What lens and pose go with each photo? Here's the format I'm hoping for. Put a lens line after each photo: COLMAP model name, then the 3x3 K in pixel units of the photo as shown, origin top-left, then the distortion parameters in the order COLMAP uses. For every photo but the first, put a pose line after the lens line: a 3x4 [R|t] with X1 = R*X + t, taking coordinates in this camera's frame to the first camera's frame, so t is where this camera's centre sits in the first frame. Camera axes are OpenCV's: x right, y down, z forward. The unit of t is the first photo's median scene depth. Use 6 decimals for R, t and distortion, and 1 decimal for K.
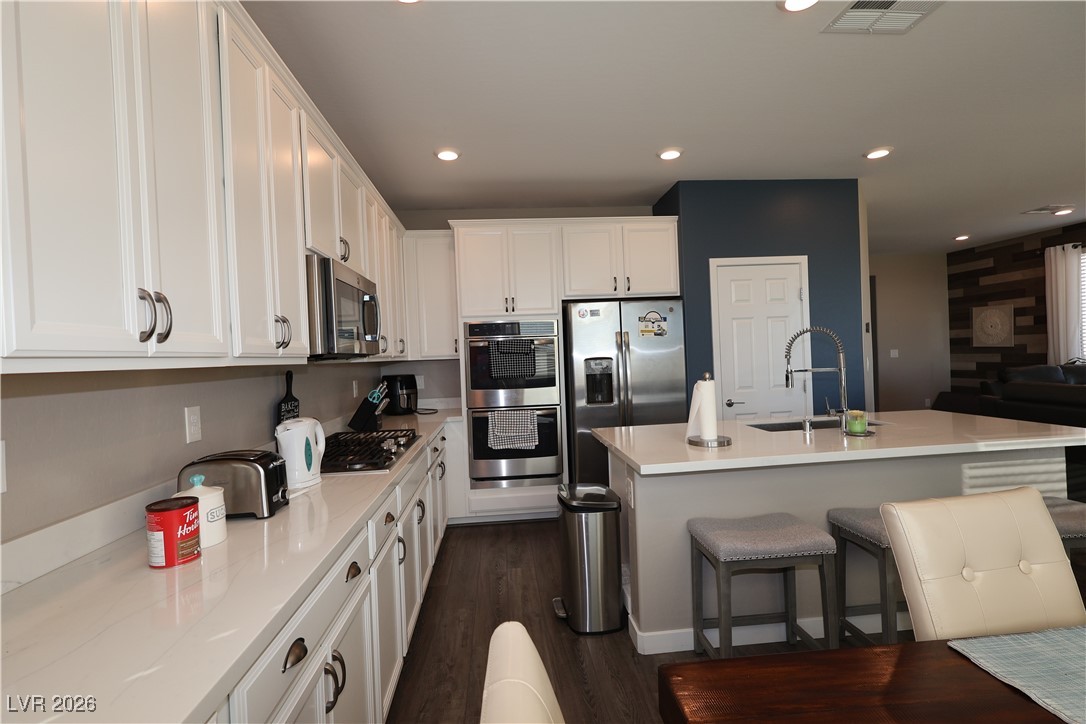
lens RADIAL K [[499.4, 0, 539.7], [0, 499.4, 358.7], [0, 0, 1]] dist [-0.003328, 0.001310]
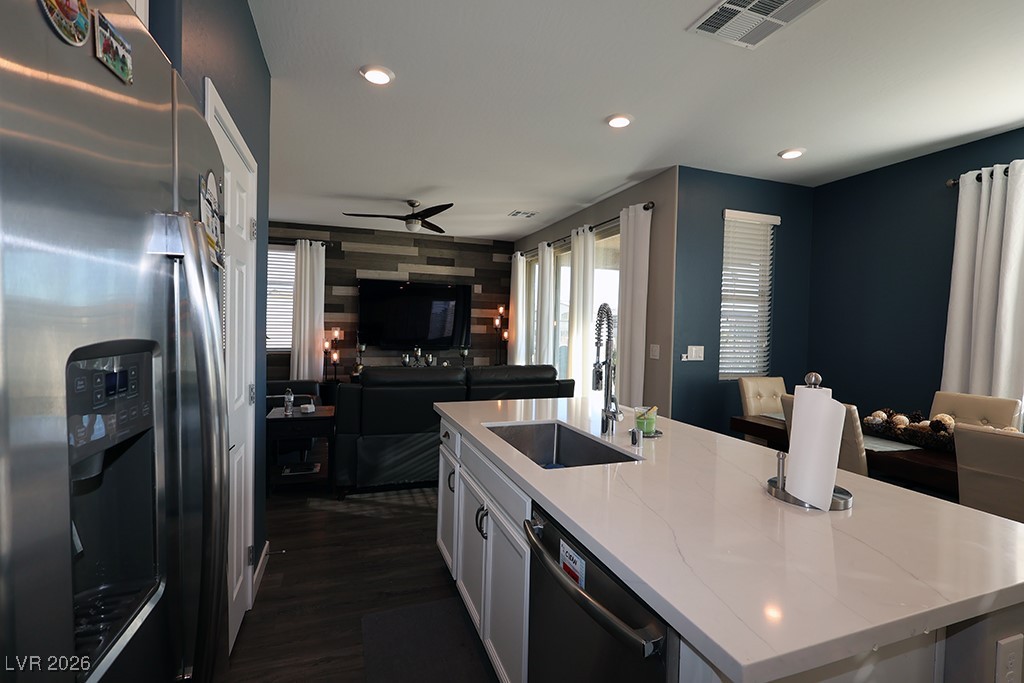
lens RADIAL K [[470.9, 0, 508.9], [0, 470.9, 338.4], [0, 0, 1]] dist [-0.003328, 0.001310]
pose [[-0.258706, 0.011954, 0.965882, -0.056329], [-0.004217, 0.999900, -0.013505, -0.002438], [-0.965947, -0.007567, -0.258630, 0.902564]]
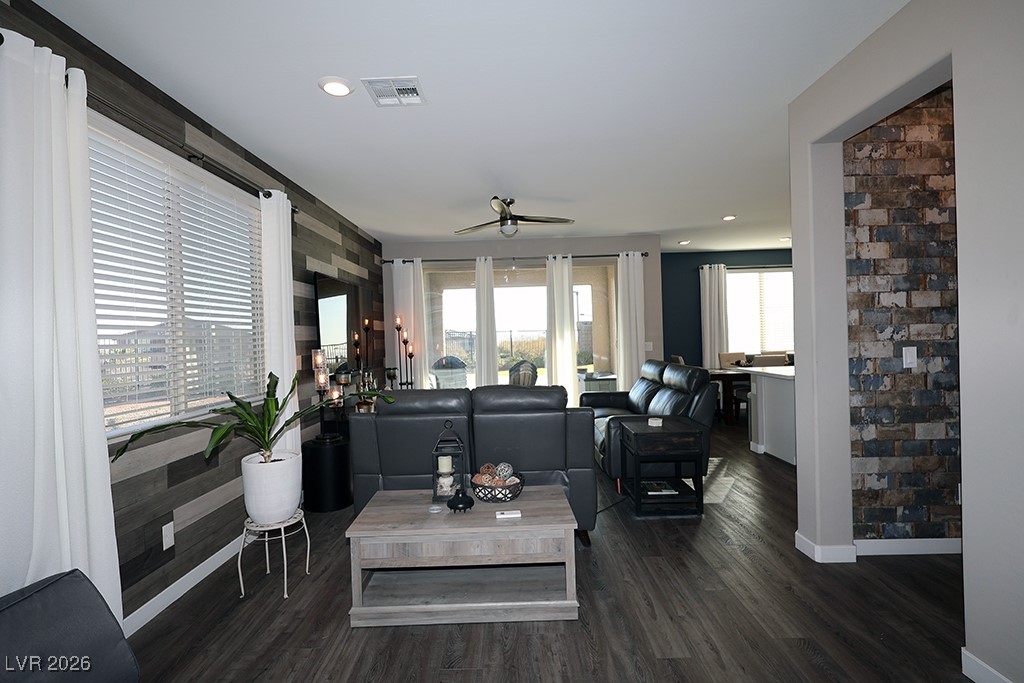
lens RADIAL K [[470.9, 0, 508.9], [0, 470.9, 338.4], [0, 0, 1]] dist [-0.003328, 0.001310]
pose [[-0.993287, 0.070289, 0.091874, 1.210511], [0.071235, 0.997435, 0.007046, -0.063252], [-0.091143, 0.013544, -0.995746, 2.026538]]
